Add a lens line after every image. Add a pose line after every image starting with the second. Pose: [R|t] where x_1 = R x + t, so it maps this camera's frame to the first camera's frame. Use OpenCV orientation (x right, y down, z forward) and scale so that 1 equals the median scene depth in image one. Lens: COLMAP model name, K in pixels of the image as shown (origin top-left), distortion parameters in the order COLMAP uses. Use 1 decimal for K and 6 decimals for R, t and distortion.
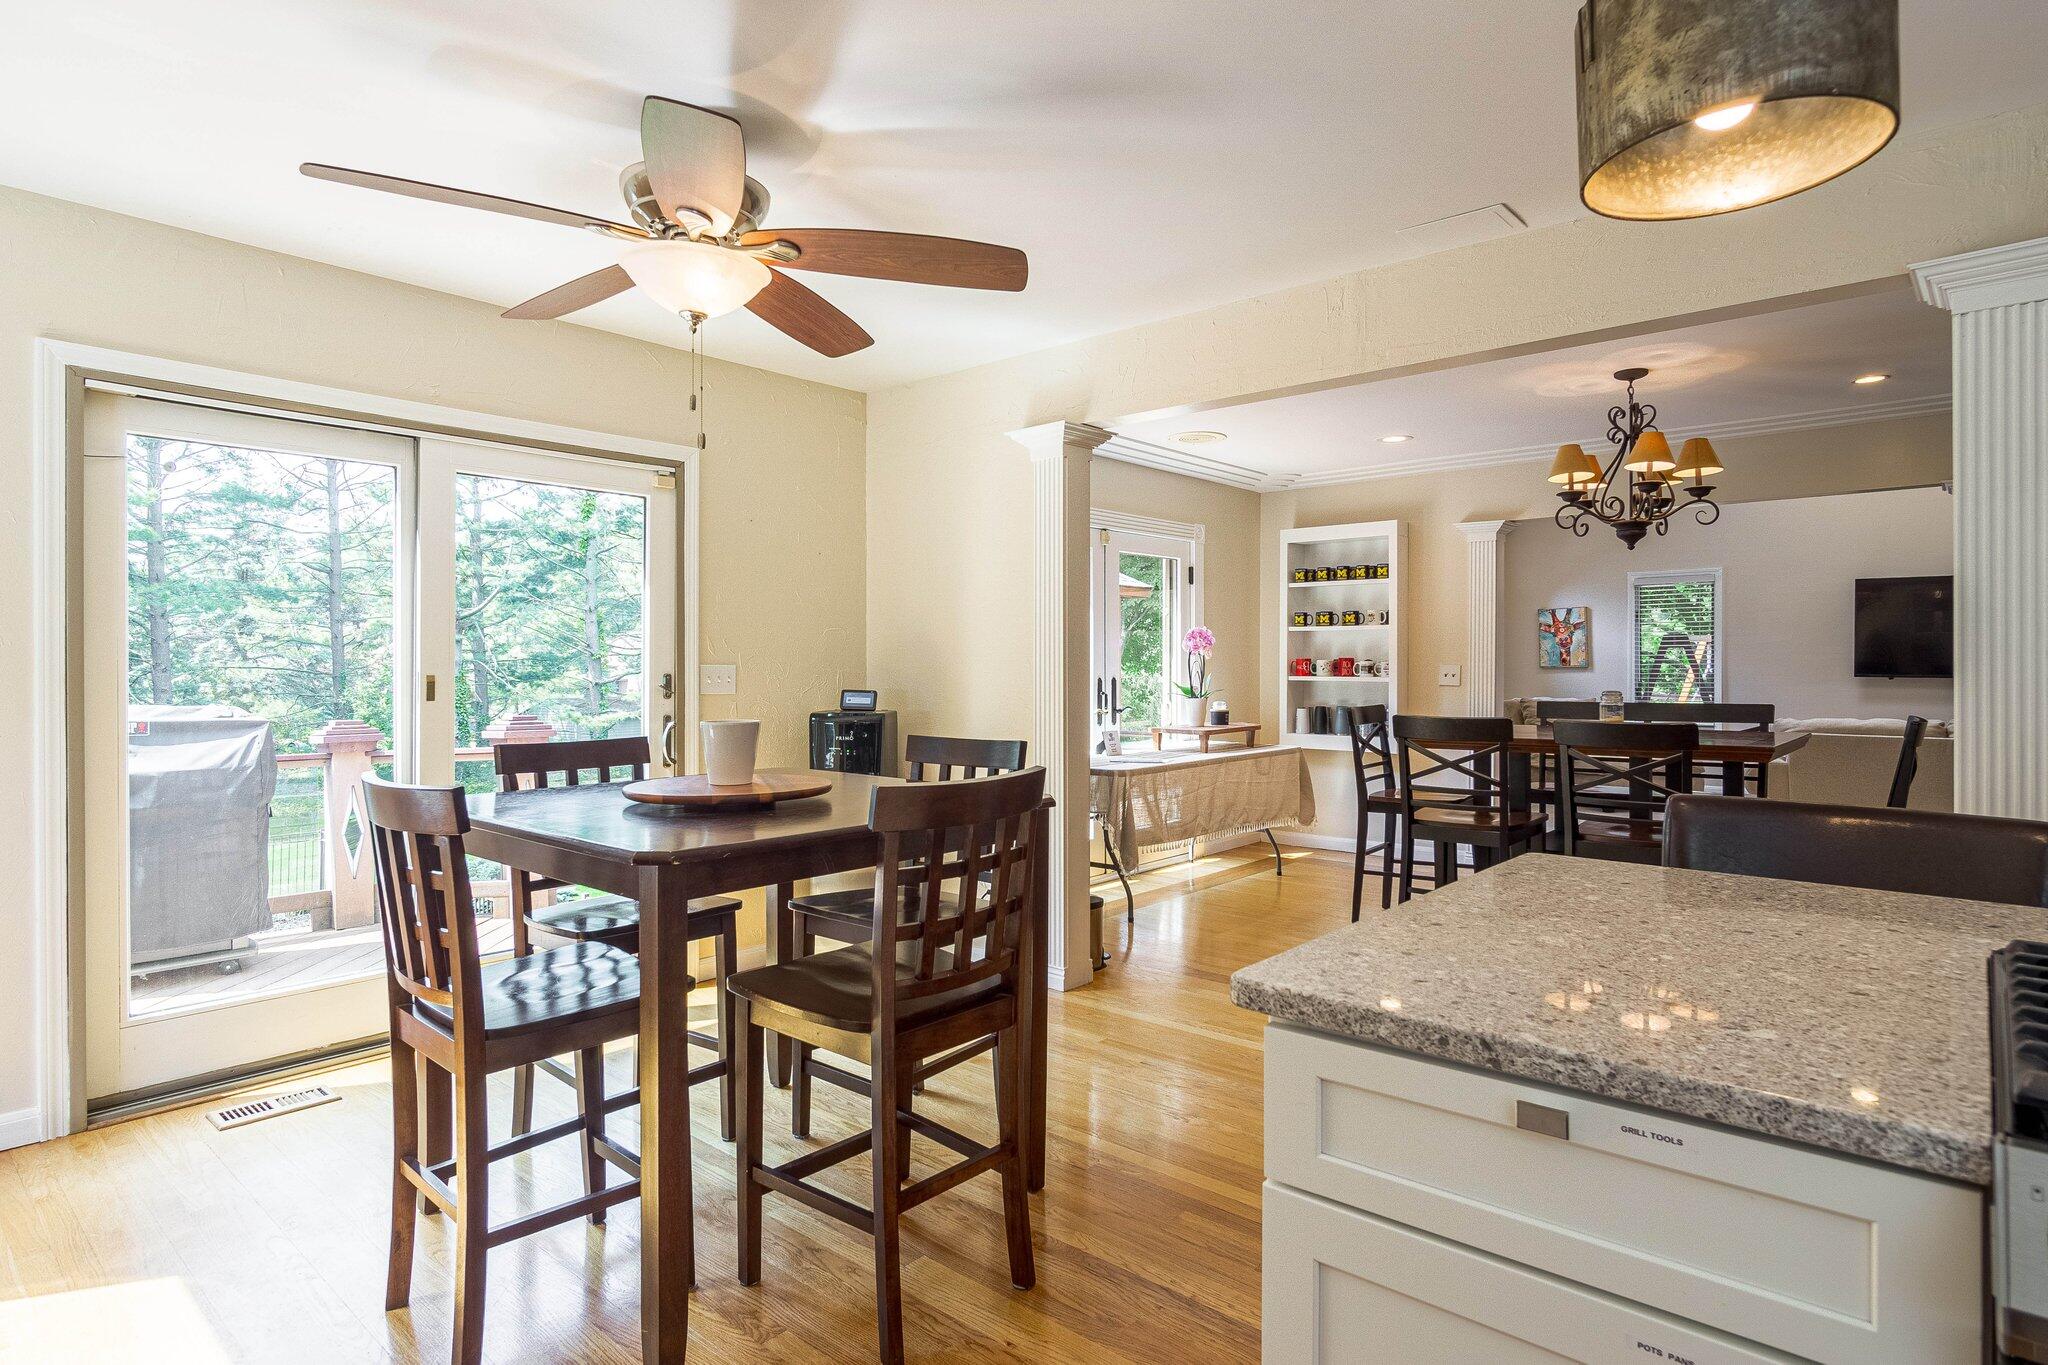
lens RADIAL K [[1097.9, 0, 1016.4], [0, 1097.9, 675.1], [0, 0, 1]] dist [-0.019235, 0.008840]
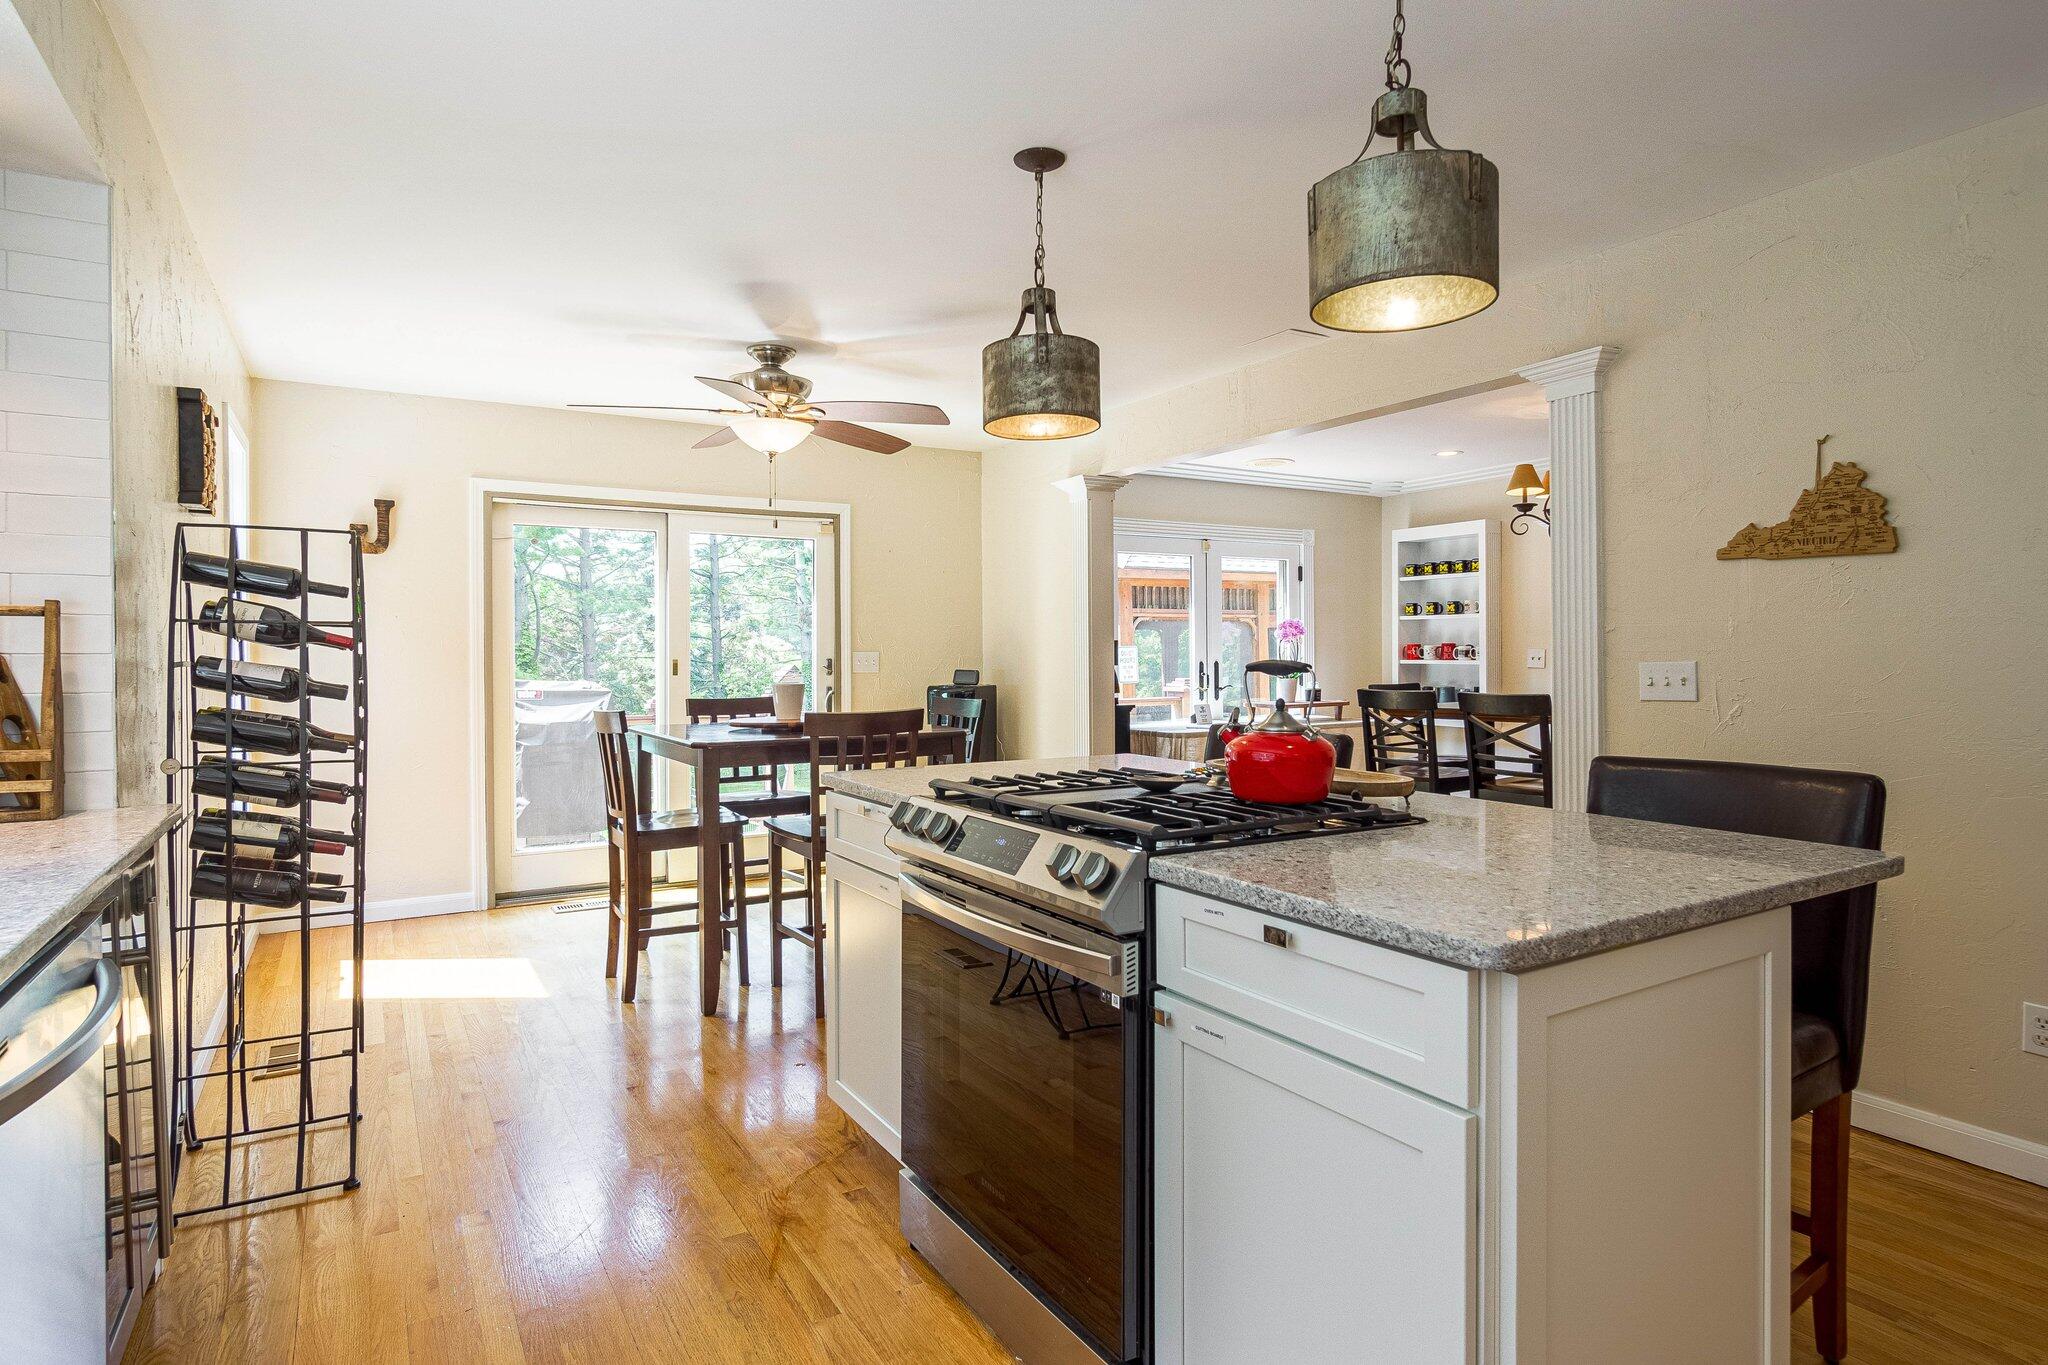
lens RADIAL K [[1097.9, 0, 1019.9], [0, 1097.9, 669.5], [0, 0, 1]] dist [-0.019235, 0.008840]
pose [[0.955587, -0.001097, -0.294707, 0.218490], [0.002931, 0.999979, 0.005780, 0.003451], [0.294694, -0.006387, 0.955570, -0.203681]]
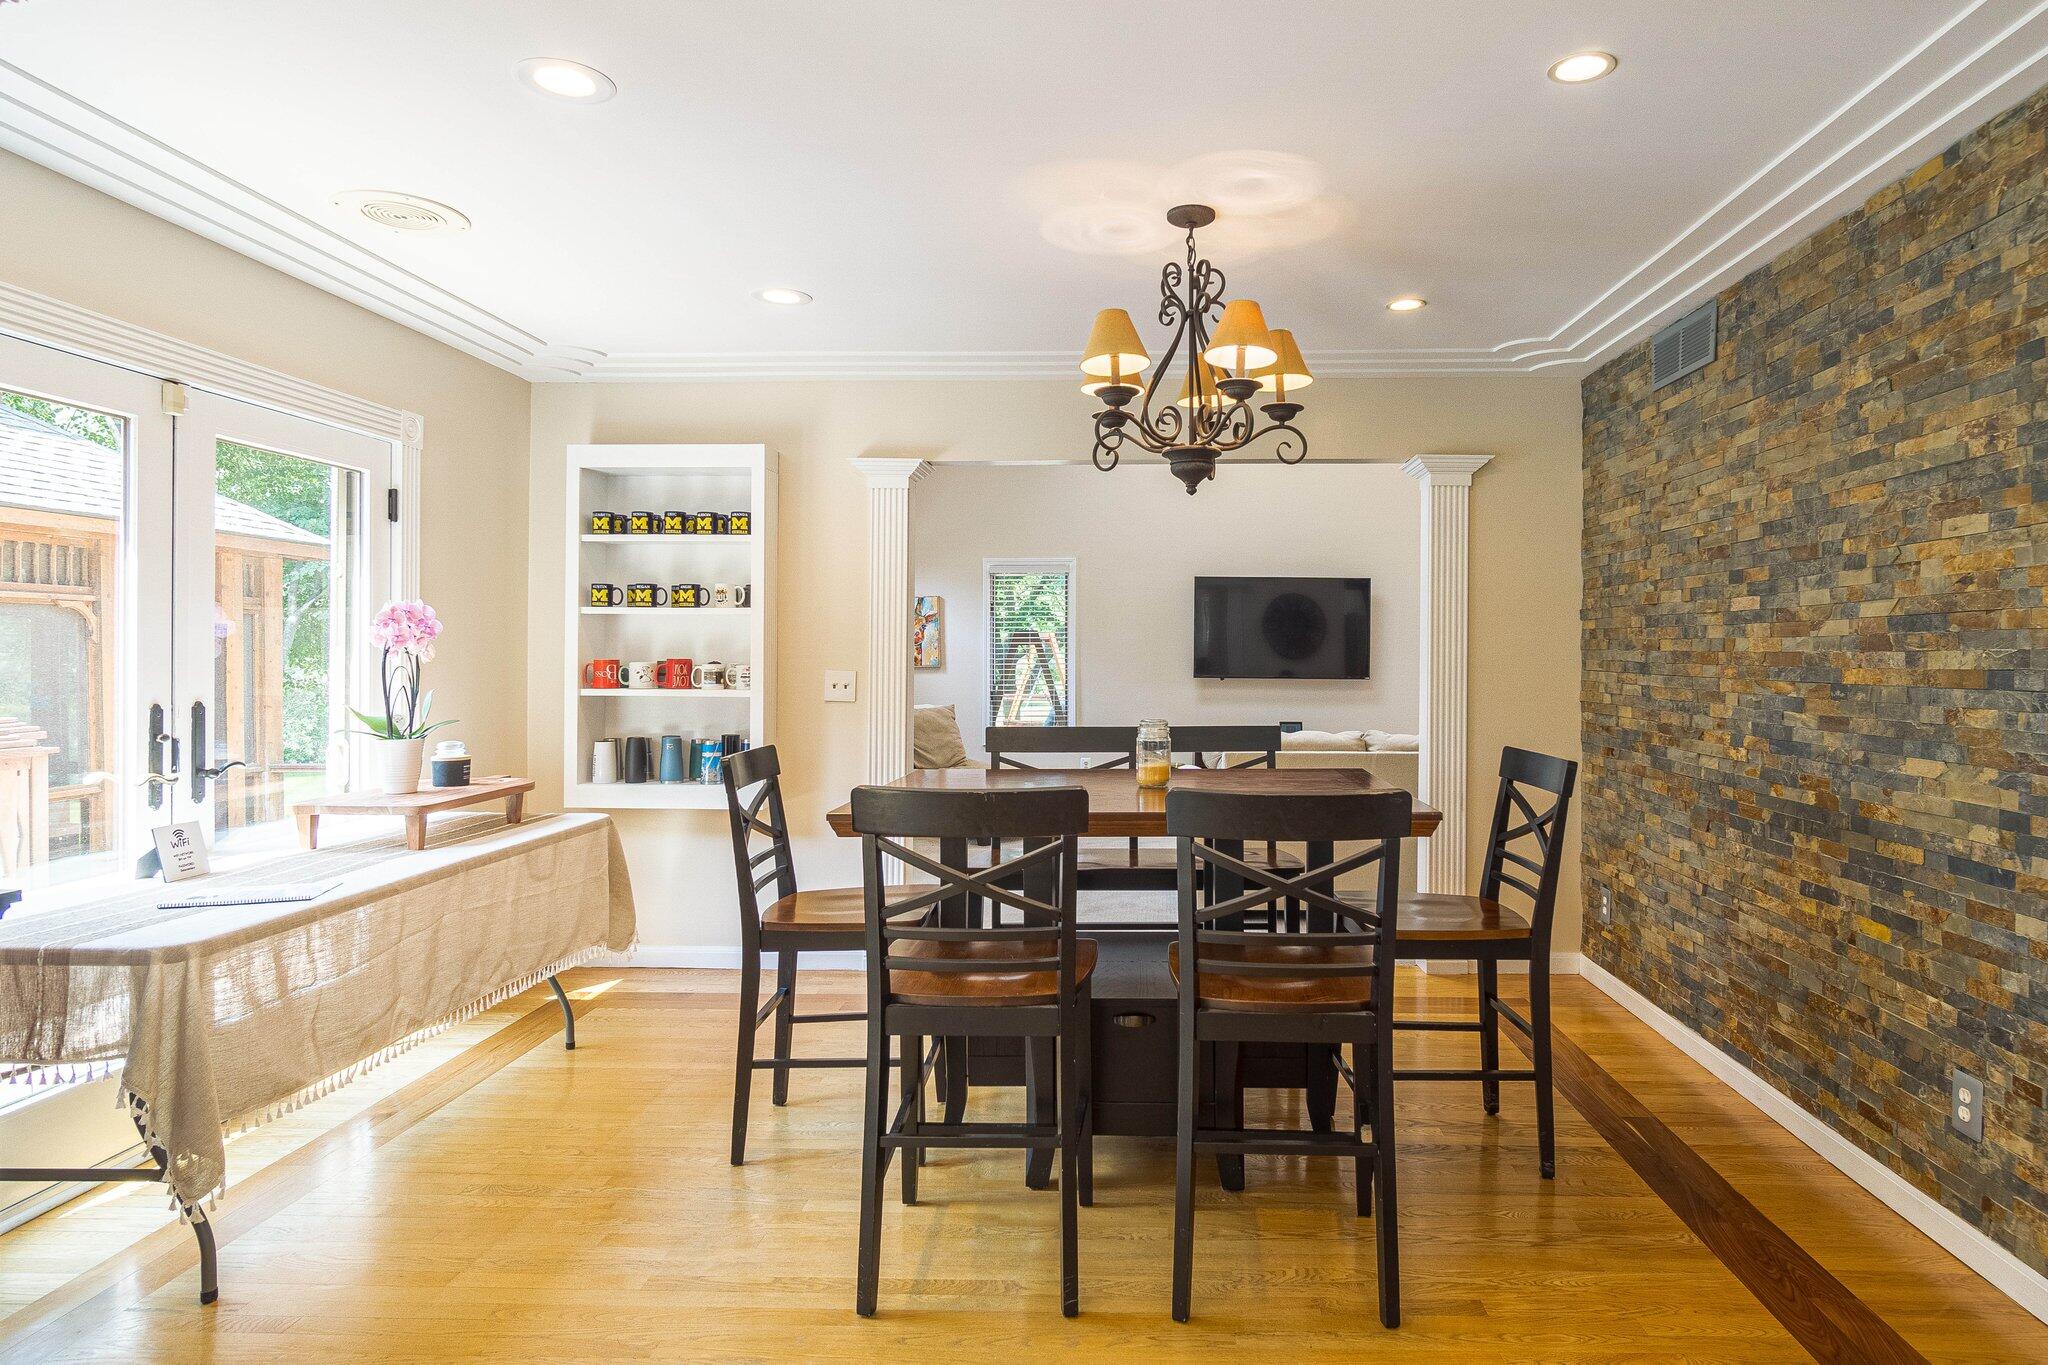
lens RADIAL K [[1190.7, 0, 1112.8], [0, 1190.7, 650.2], [0, 0, 1]] dist [-0.006126, 0.002267]
pose [[0.770256, 0.007326, 0.637693, 0.060661], [0.003314, 0.999875, -0.015490, -0.009777], [-0.637727, 0.014045, 0.770135, 0.330161]]
